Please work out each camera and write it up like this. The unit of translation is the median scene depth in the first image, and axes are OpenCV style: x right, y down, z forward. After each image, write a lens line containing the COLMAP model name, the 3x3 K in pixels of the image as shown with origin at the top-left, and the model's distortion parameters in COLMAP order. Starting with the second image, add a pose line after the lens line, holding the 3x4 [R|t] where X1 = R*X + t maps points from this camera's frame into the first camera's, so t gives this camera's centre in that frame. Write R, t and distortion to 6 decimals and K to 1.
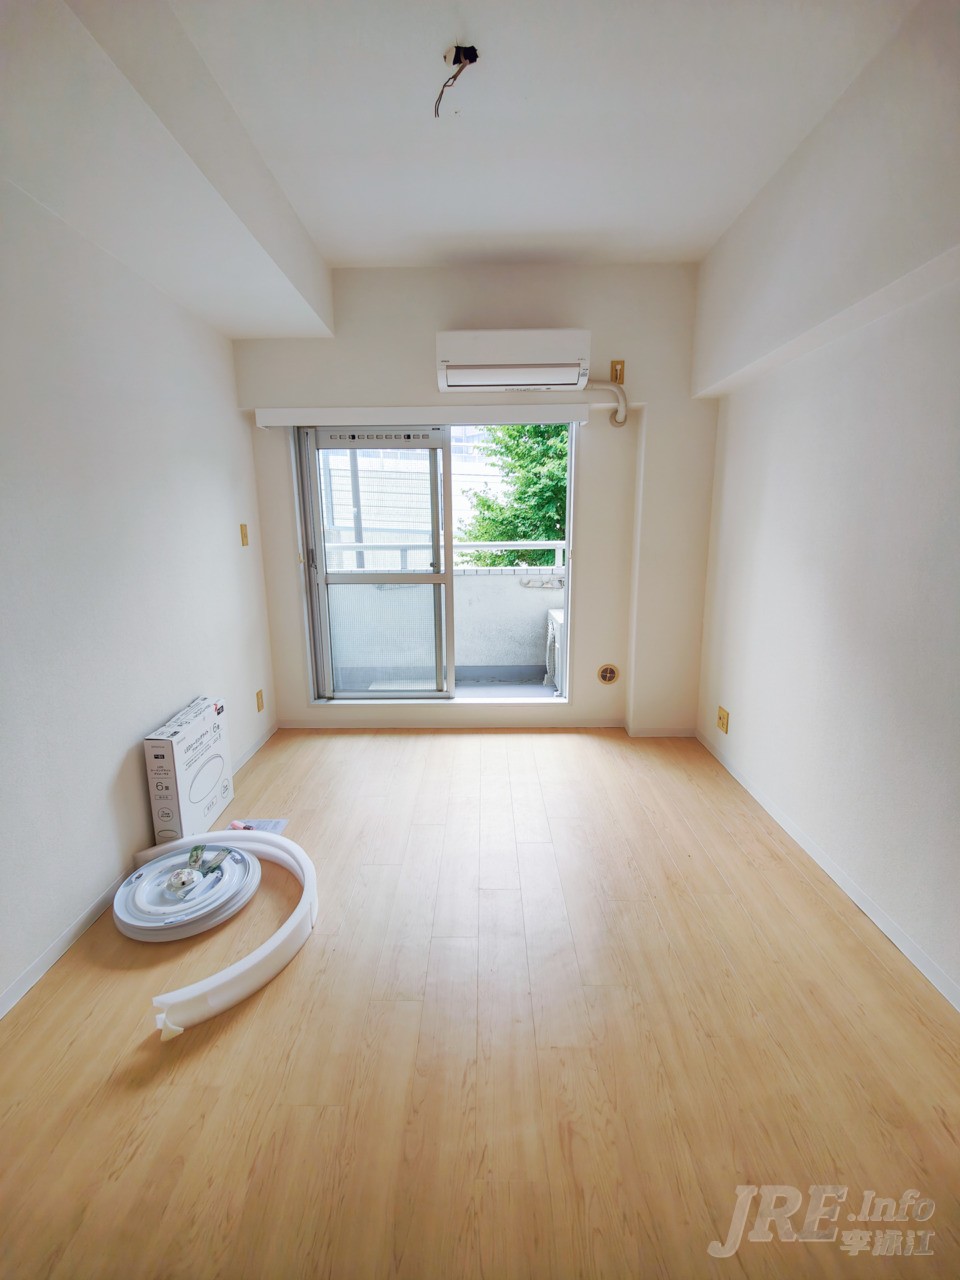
lens RADIAL K [[565.5, 0, 477.0], [0, 565.5, 641.4], [0, 0, 1]] dist [0.002754, -0.000482]
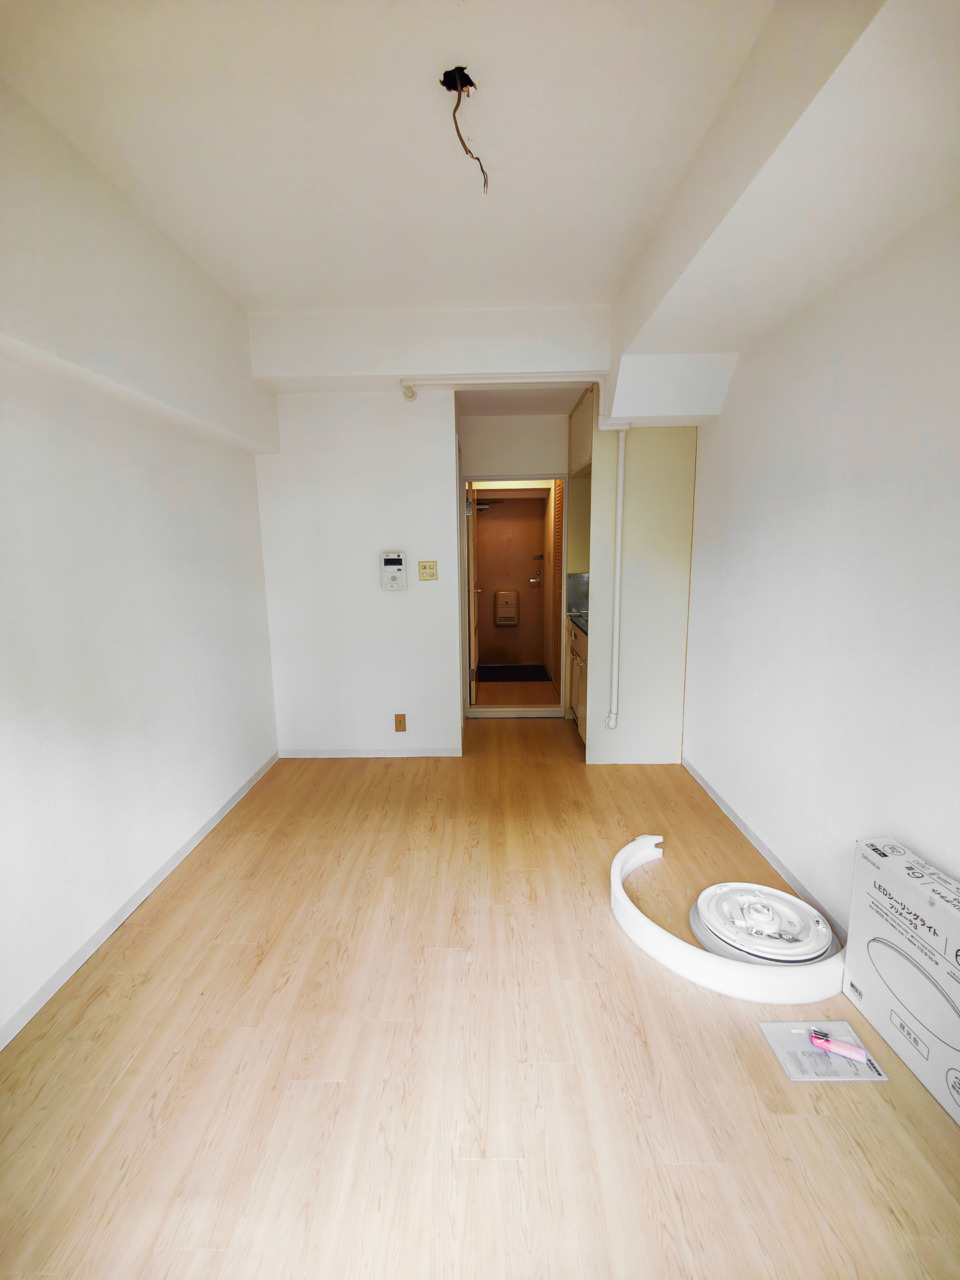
lens RADIAL K [[565.5, 0, 478.4], [0, 565.5, 643.8], [0, 0, 1]] dist [0.002754, -0.000482]
pose [[-0.999692, 0.024505, 0.003972, -0.015237], [0.024175, 0.924658, 0.380030, -0.193931], [0.005640, 0.380009, -0.924966, 0.815254]]
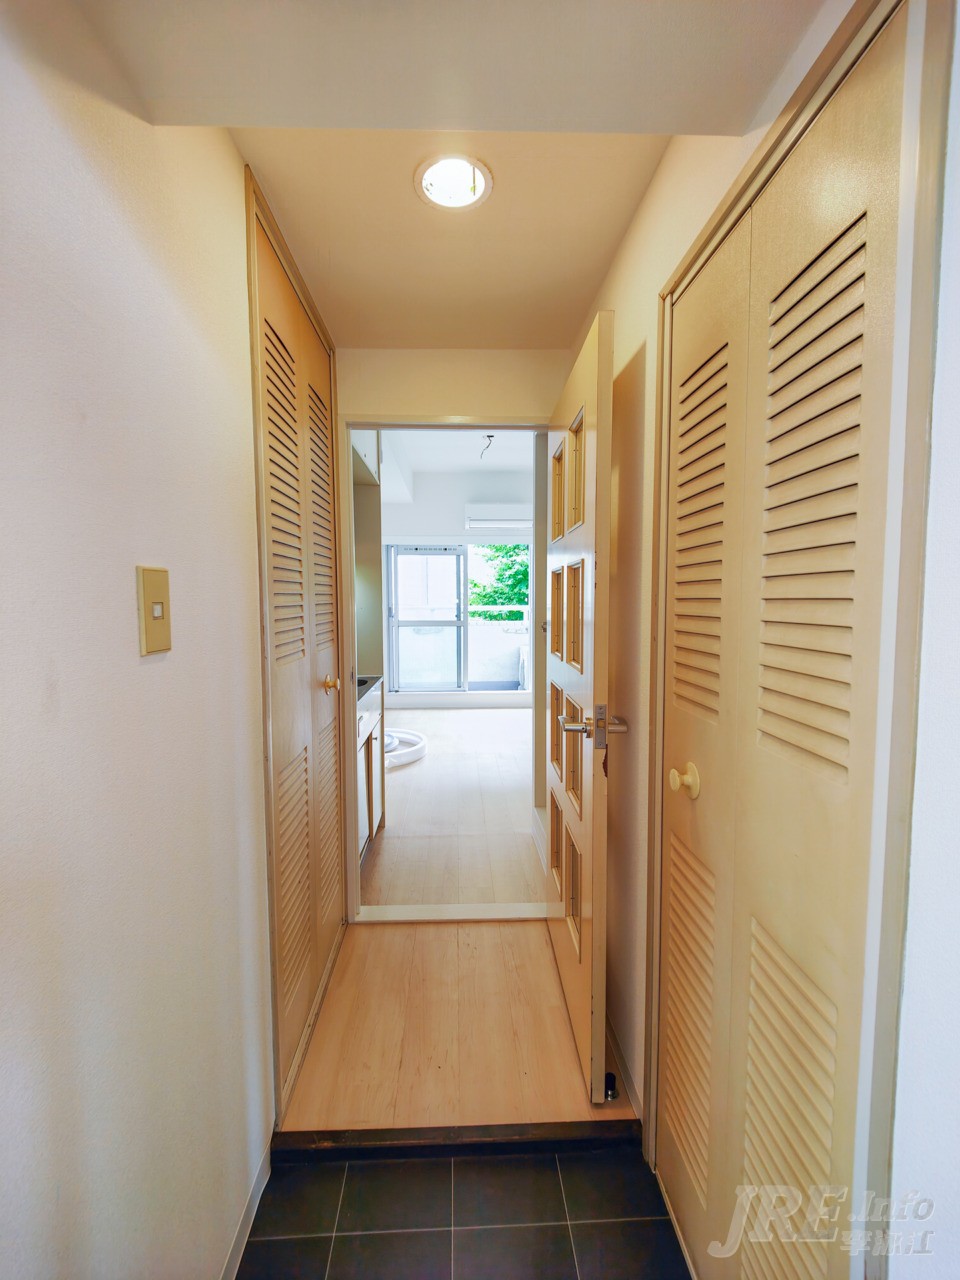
lens RADIAL K [[565.5, 0, 480.4], [0, 565.5, 637.8], [0, 0, 1]] dist [0.002754, -0.000482]
pose [[0.998690, 0.005677, 0.050858, -0.090135], [0.001409, 0.990399, -0.138229, 0.179255], [-0.051154, 0.138119, 0.989094, -0.772525]]
